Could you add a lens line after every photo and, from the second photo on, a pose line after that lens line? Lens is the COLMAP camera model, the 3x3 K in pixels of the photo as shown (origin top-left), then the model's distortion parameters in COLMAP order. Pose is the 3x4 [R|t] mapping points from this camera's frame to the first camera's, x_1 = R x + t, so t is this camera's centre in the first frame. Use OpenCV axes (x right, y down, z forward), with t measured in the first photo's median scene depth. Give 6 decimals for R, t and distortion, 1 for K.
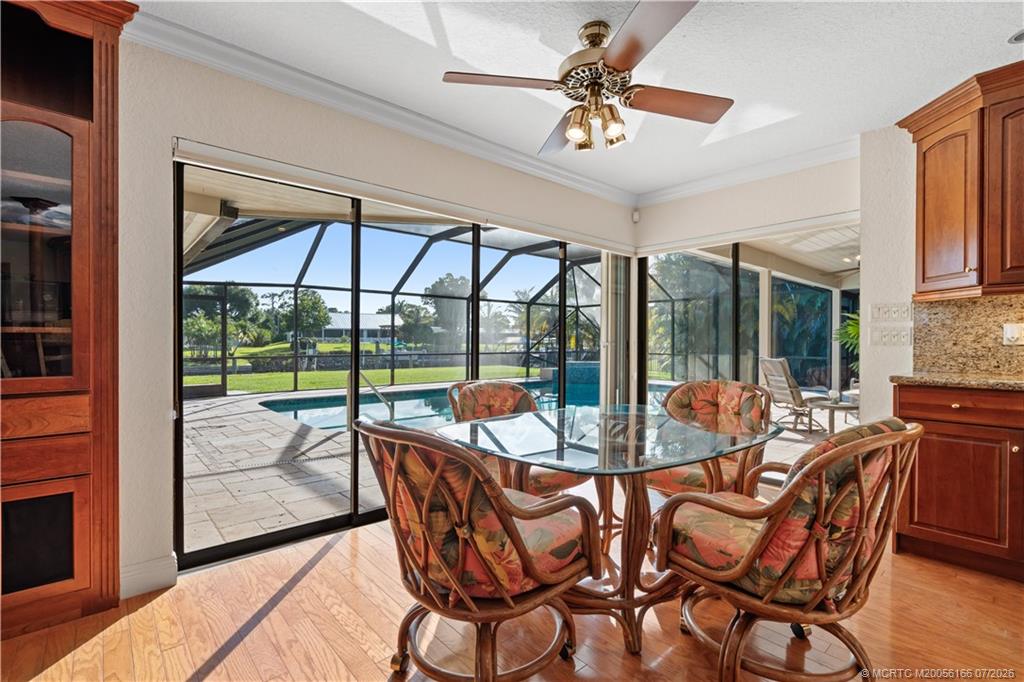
lens RADIAL K [[470.3, 0, 517.0], [0, 470.3, 343.3], [0, 0, 1]] dist [-0.021094, -0.000304]
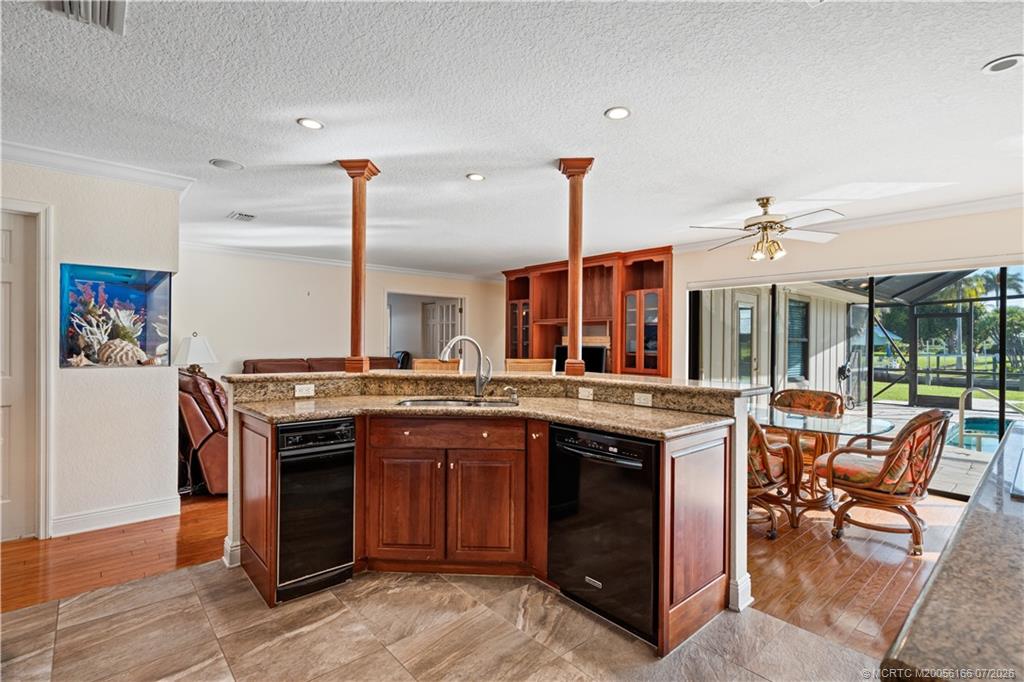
lens RADIAL K [[483.1, 0, 512.0], [0, 483.1, 341.0], [0, 0, 1]] dist [-0.001518, -0.000109]
pose [[-0.006255, -0.005353, -0.999966, 0.452985], [-0.015086, 0.999872, -0.005258, -0.017595], [0.999867, 0.015053, -0.006335, 0.001717]]
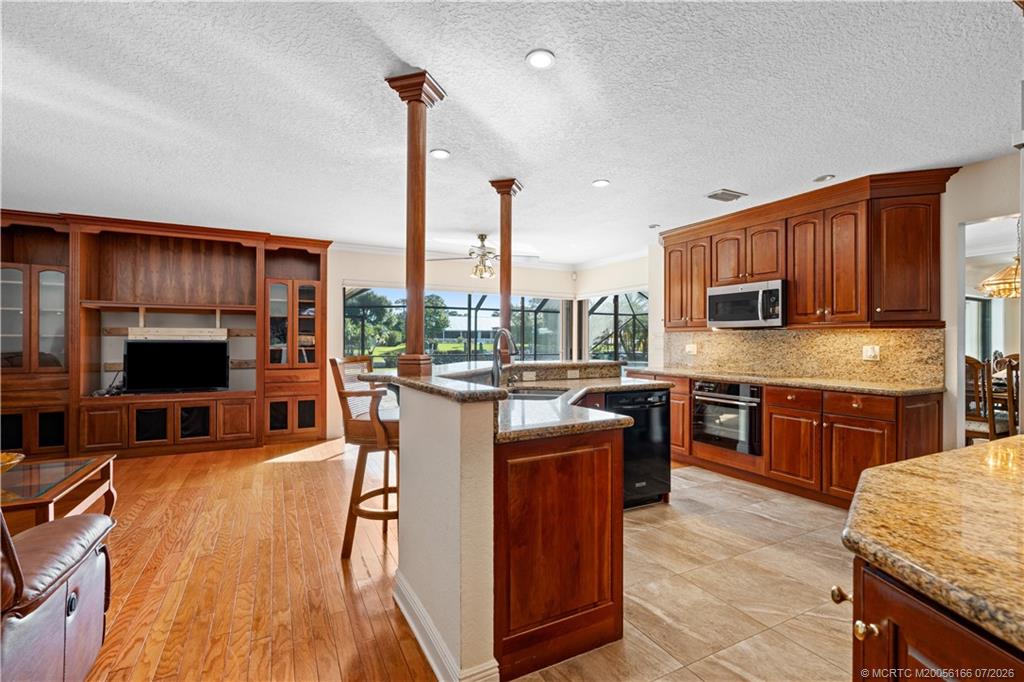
lens RADIAL K [[462.4, 0, 512.0], [0, 462.4, 341.0], [0, 0, 1]] dist [-0.003876, 0.000714]
pose [[0.967875, 0.000856, -0.251431, 0.215635], [-0.001953, 0.999990, -0.004114, -0.012992], [0.251425, 0.004472, 0.967866, -0.327790]]
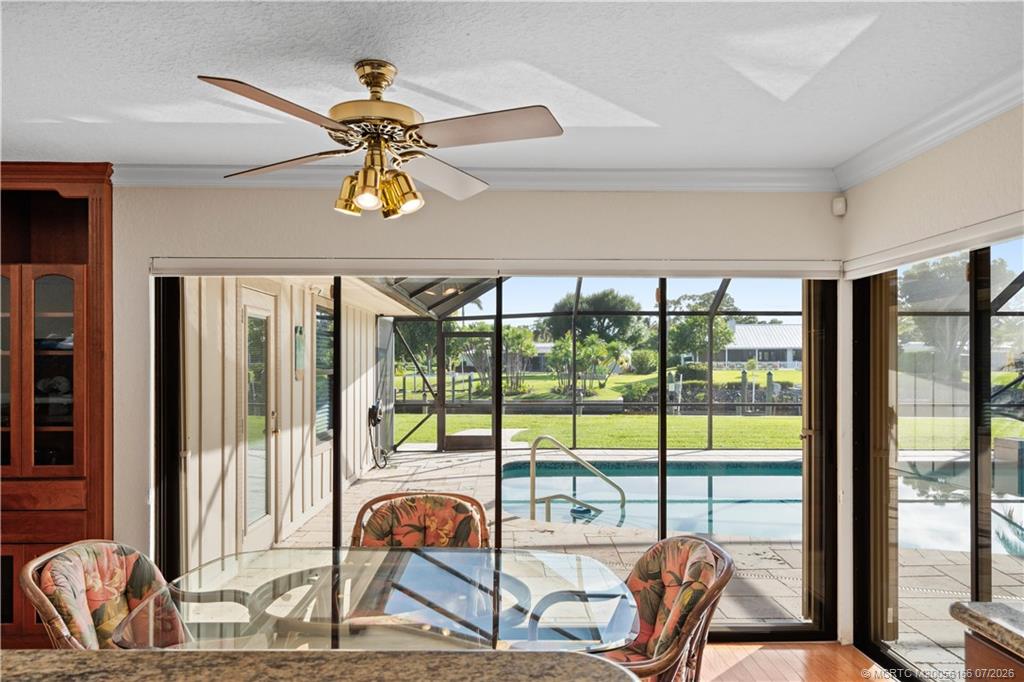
lens RADIAL K [[704.9, 0, 511.9], [0, 704.9, 361.5], [0, 0, 1]] dist [0.000786, 0.001467]
pose [[0.753660, -0.004055, -0.657252, 0.237971], [-0.000381, 0.999978, -0.006607, -0.039030], [0.657265, 0.005230, 0.753642, 0.059628]]
